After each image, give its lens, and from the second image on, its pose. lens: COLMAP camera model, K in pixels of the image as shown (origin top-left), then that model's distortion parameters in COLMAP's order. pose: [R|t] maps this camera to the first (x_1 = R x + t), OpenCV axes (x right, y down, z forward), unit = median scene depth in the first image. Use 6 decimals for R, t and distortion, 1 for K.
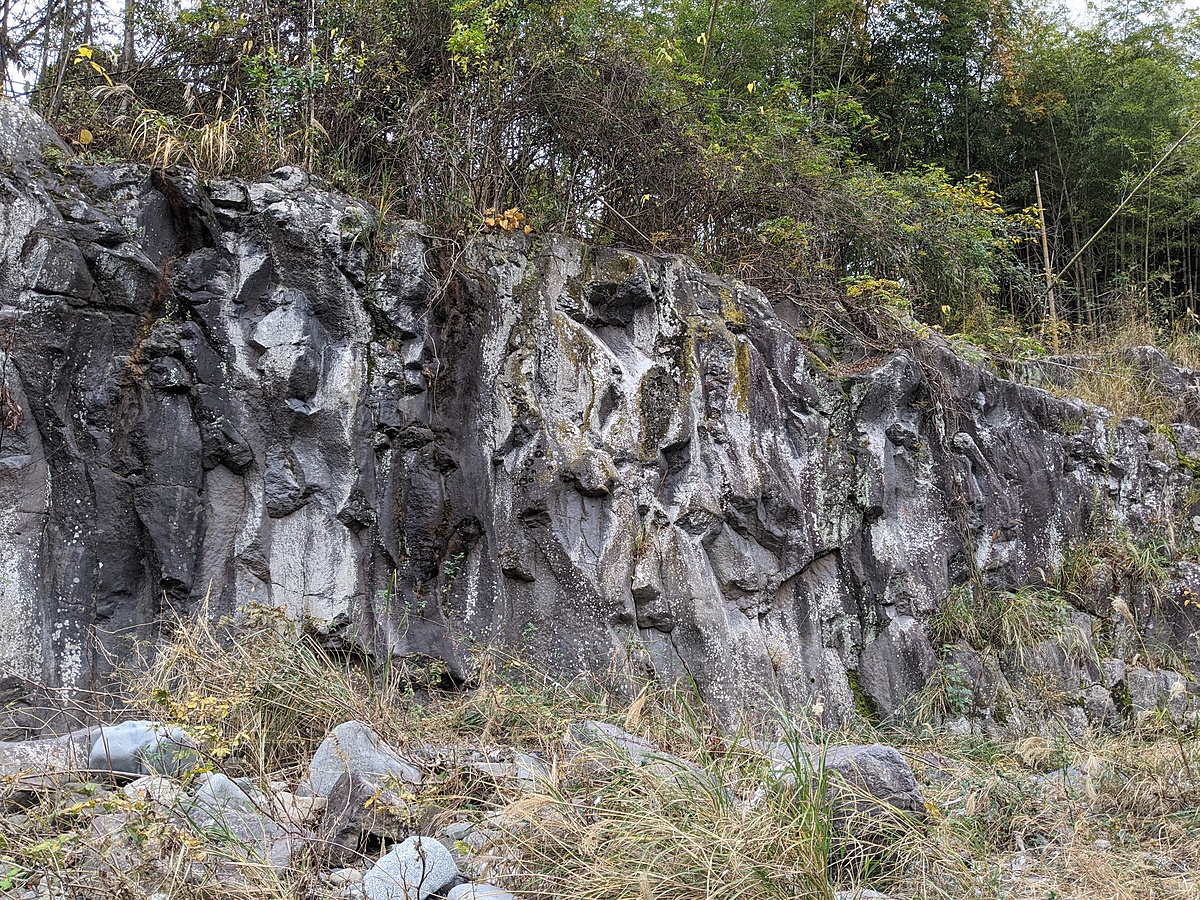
lens RADIAL K [[1013.6, 0, 619.6], [0, 1013.6, 466.0], [0, 0, 1]] dist [0.106460, -0.202526]
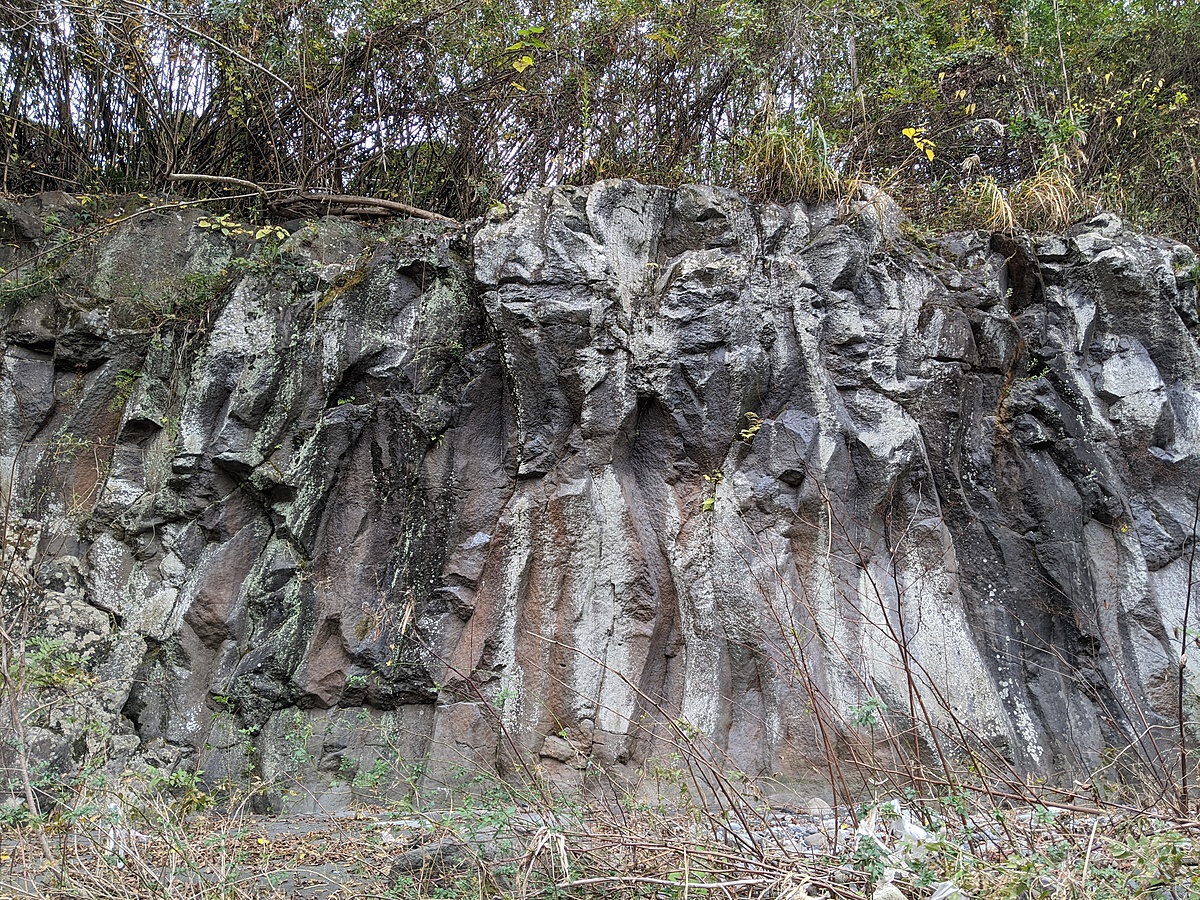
lens RADIAL K [[1013.6, 0, 619.6], [0, 1013.6, 466.0], [0, 0, 1]] dist [0.106460, -0.202526]
pose [[0.950821, -0.065352, -0.302768, -0.522685], [0.048921, 0.996904, -0.061549, -0.013142], [0.305853, 0.043711, 0.951075, -0.076840]]
